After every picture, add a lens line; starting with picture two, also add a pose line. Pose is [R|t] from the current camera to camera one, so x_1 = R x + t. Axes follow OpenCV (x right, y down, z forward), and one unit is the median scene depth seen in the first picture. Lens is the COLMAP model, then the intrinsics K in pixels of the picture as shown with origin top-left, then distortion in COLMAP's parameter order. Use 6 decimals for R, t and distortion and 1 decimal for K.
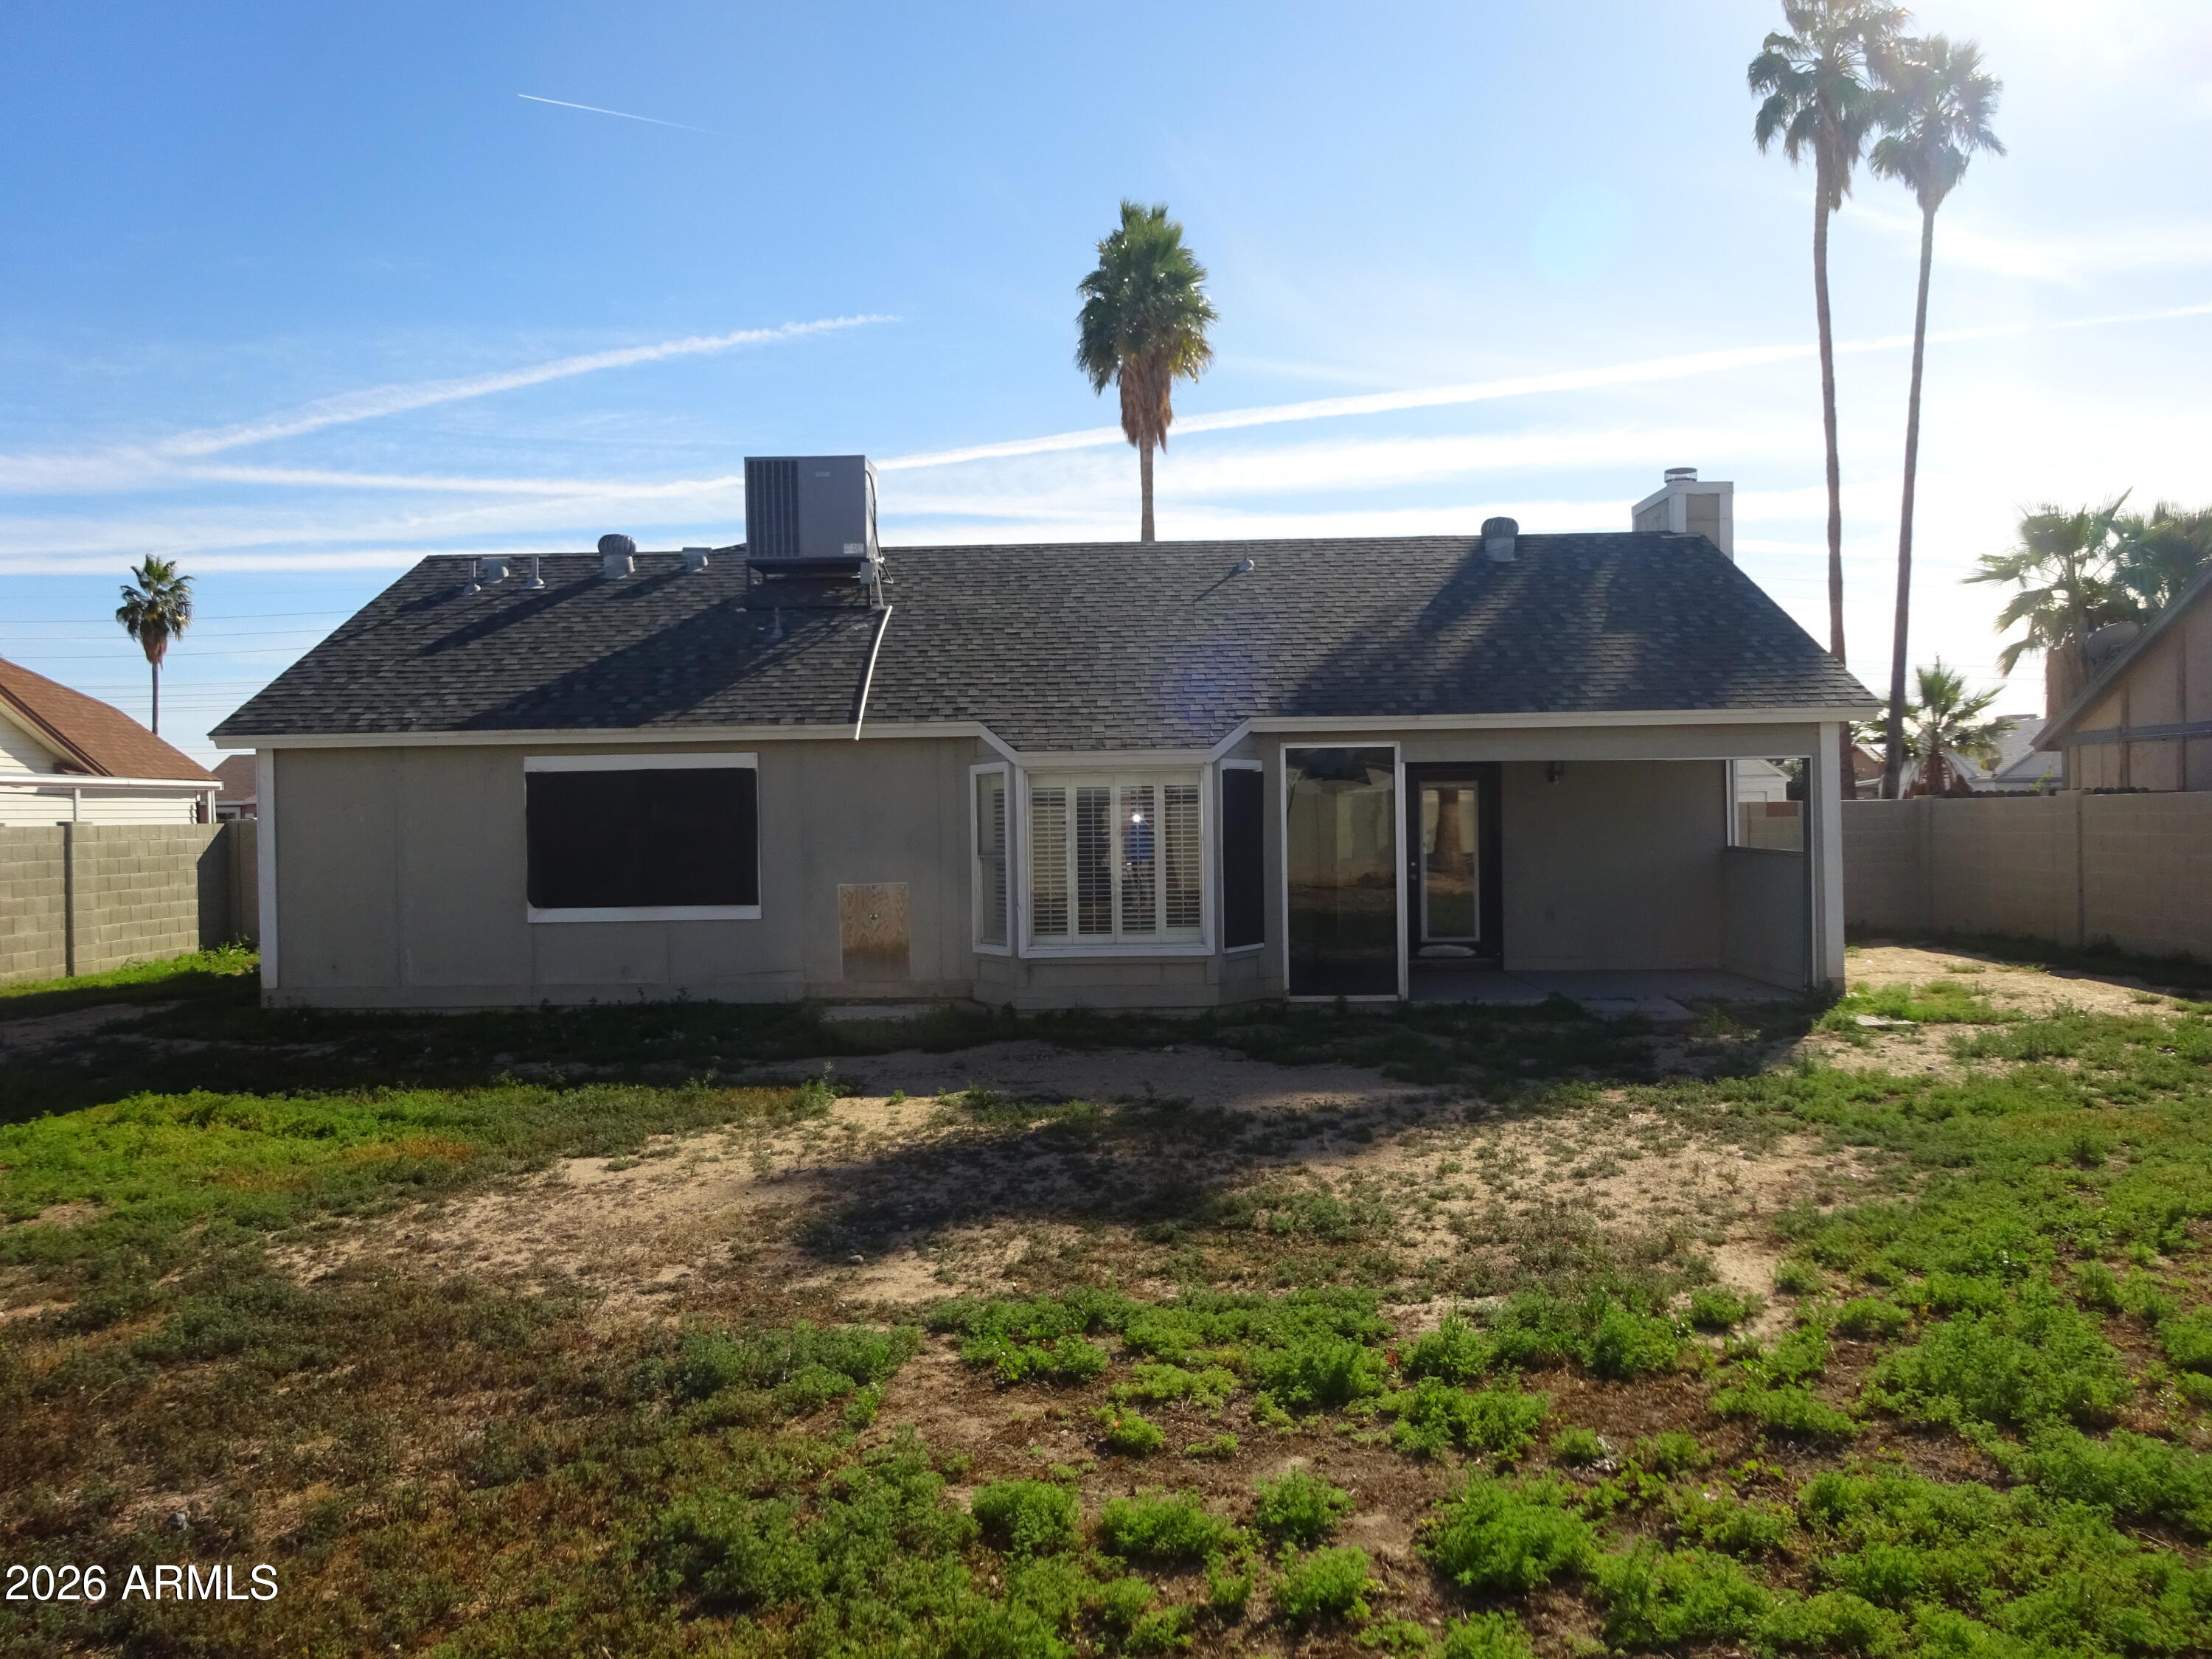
lens RADIAL K [[1616.8, 0, 1107.0], [0, 1616.8, 822.6], [0, 0, 1]] dist [-0.006745, -0.002522]
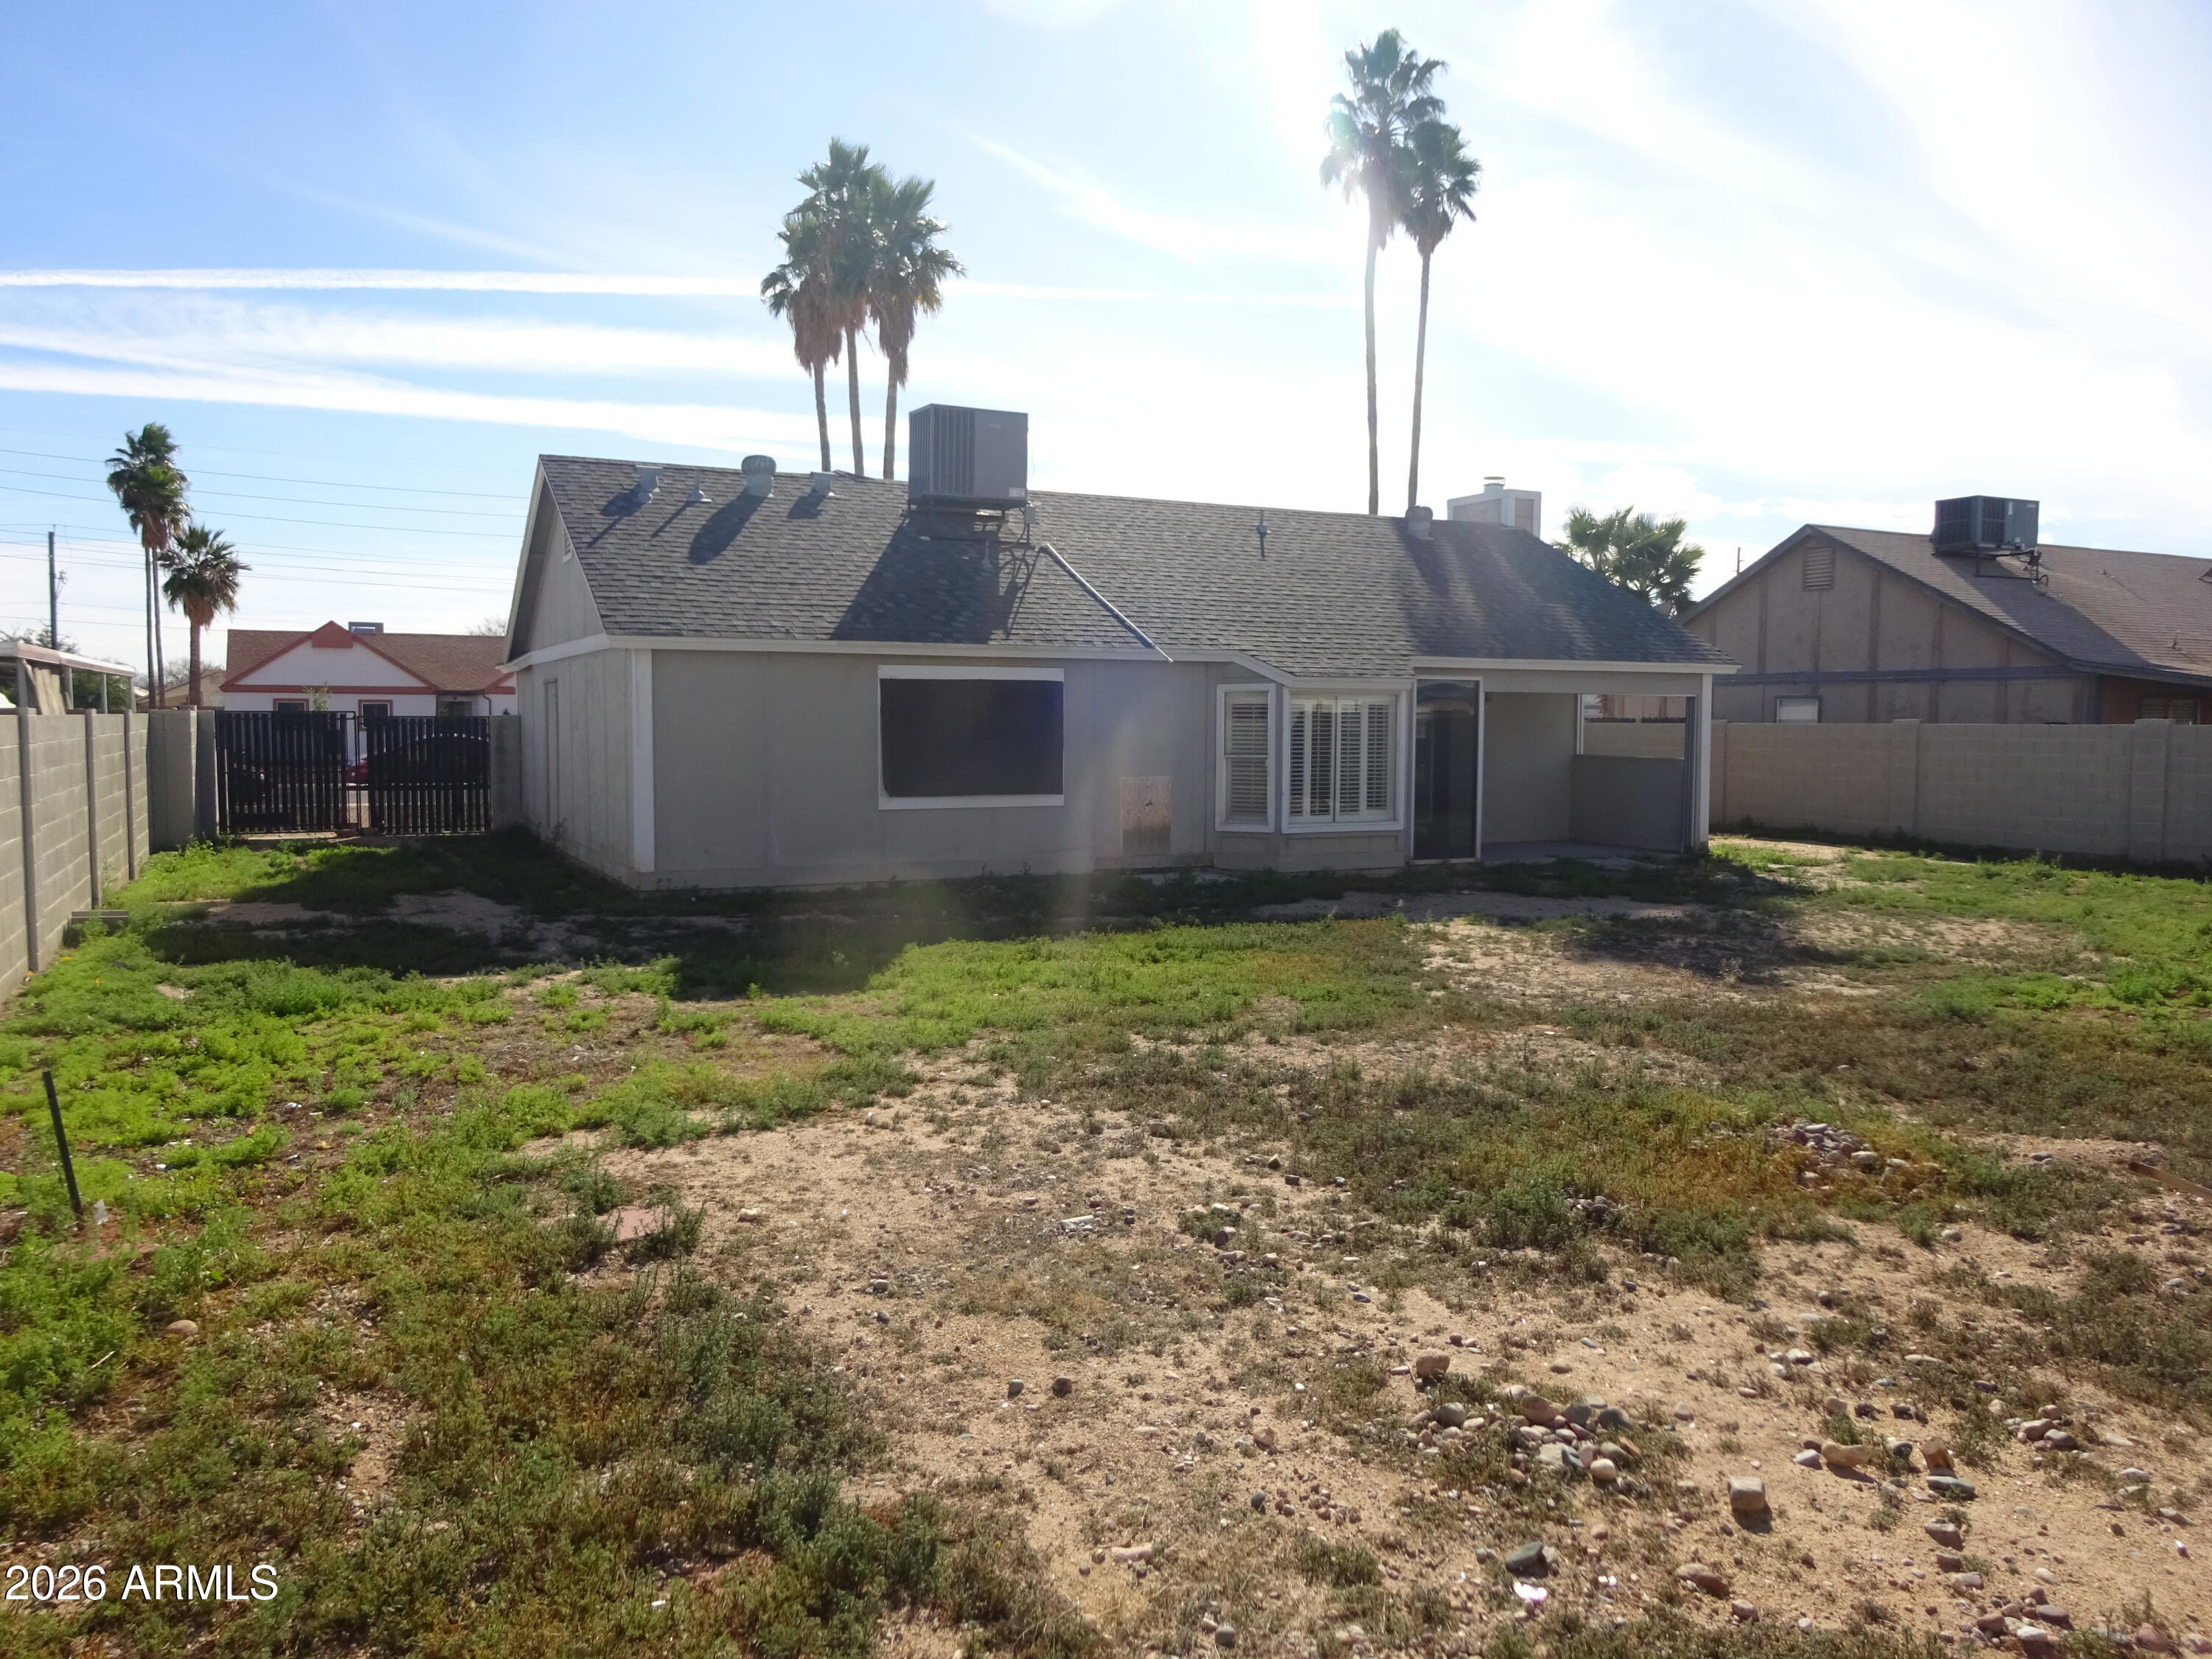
lens RADIAL K [[1616.8, 0, 1100.3], [0, 1616.8, 814.5], [0, 0, 1]] dist [-0.006745, -0.002522]
pose [[0.891601, -0.005758, 0.452786, -0.632942], [-0.017359, 0.998750, 0.046883, 0.007647], [-0.452490, -0.049661, 0.890386, -0.081863]]
